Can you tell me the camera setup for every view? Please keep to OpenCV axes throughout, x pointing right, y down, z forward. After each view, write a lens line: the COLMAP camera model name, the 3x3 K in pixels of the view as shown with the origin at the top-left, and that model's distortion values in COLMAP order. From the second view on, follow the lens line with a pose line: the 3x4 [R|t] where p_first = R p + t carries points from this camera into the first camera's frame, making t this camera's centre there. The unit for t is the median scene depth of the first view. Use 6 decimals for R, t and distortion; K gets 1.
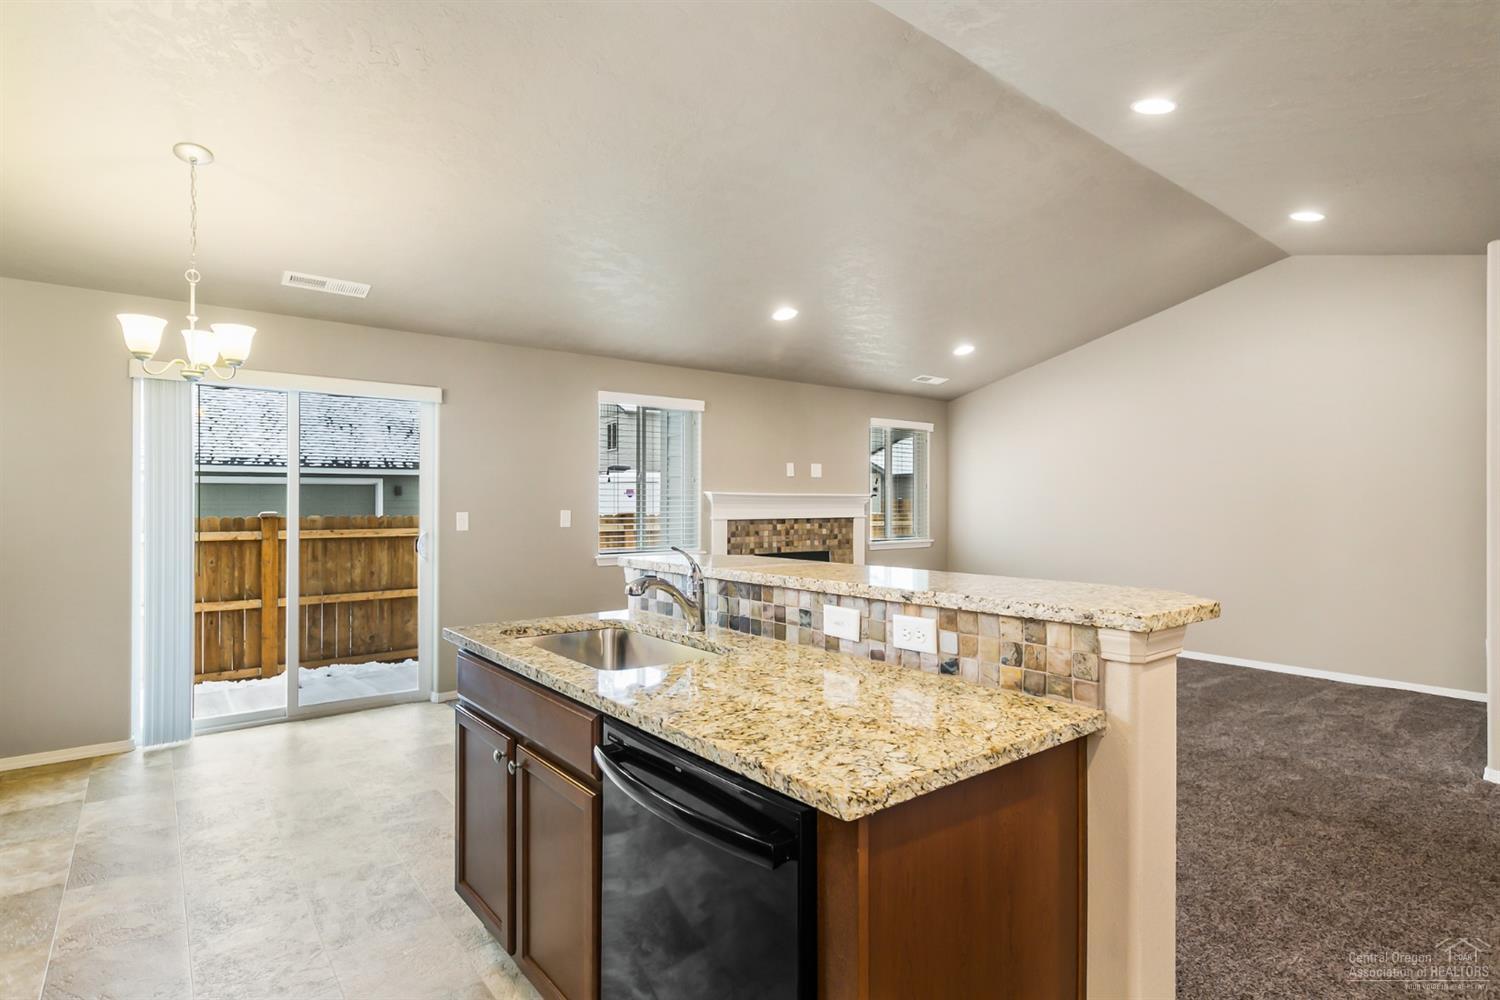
lens RADIAL K [[753.3, 0, 751.5], [0, 753.3, 500.6], [0, 0, 1]] dist [0.006224, 0.000466]
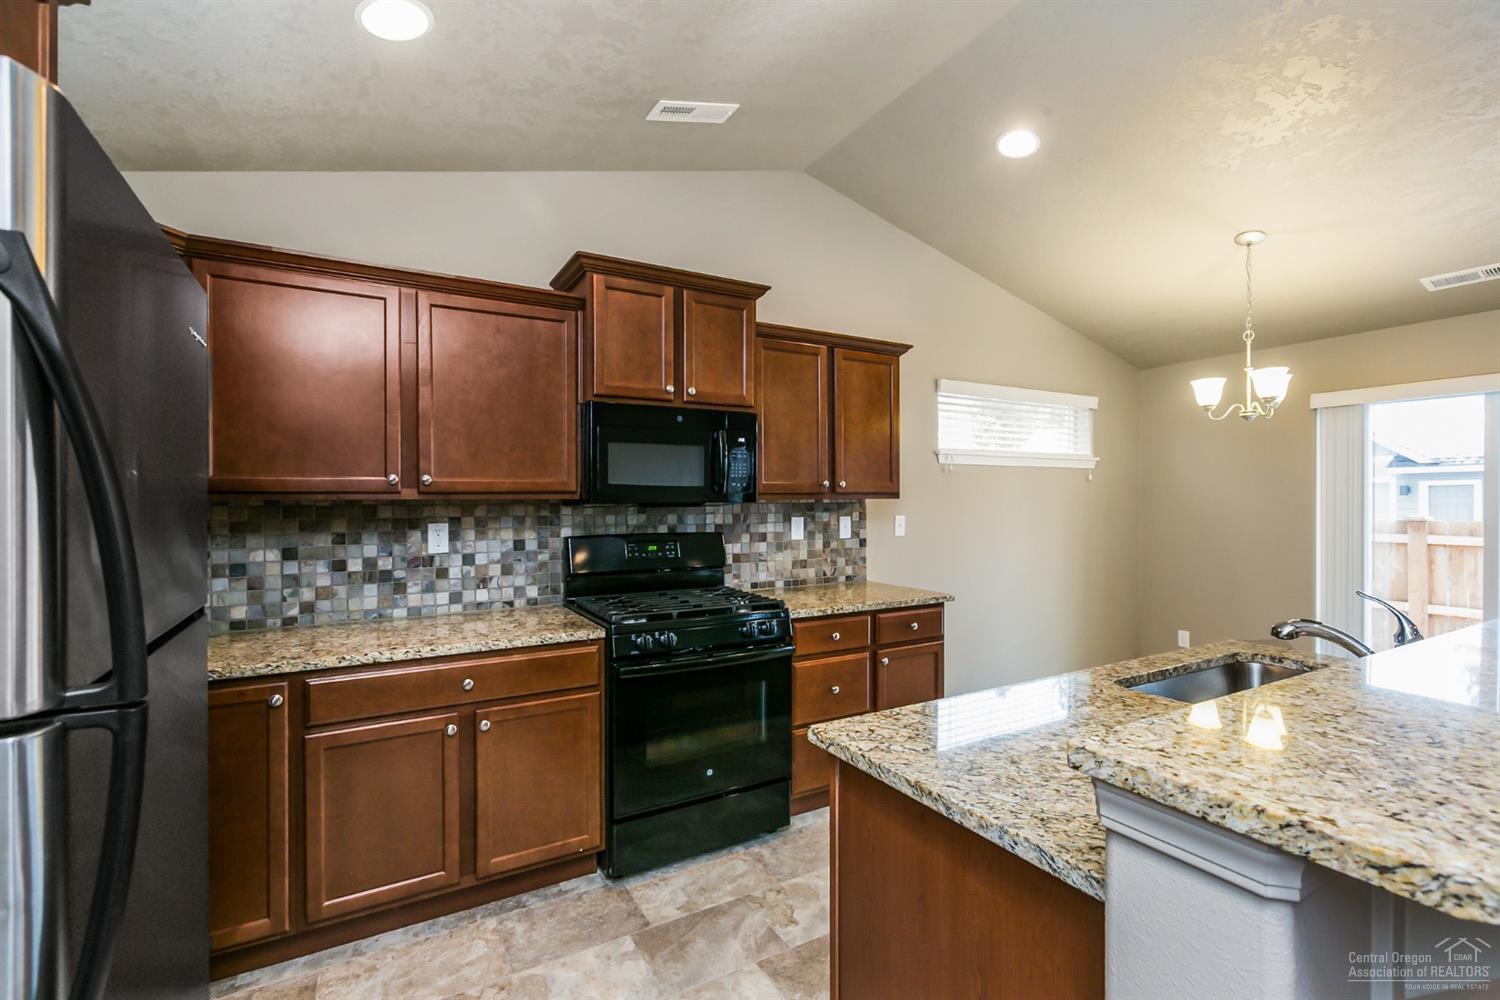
lens RADIAL K [[686.7, 0, 751.5], [0, 686.7, 504.0], [0, 0, 1]] dist [0.002200, 0.000346]
pose [[-0.164271, 0.002192, -0.986413, 1.272556], [0.007386, 0.999972, 0.000992, -0.060114], [0.986388, -0.007123, -0.164282, 0.909413]]
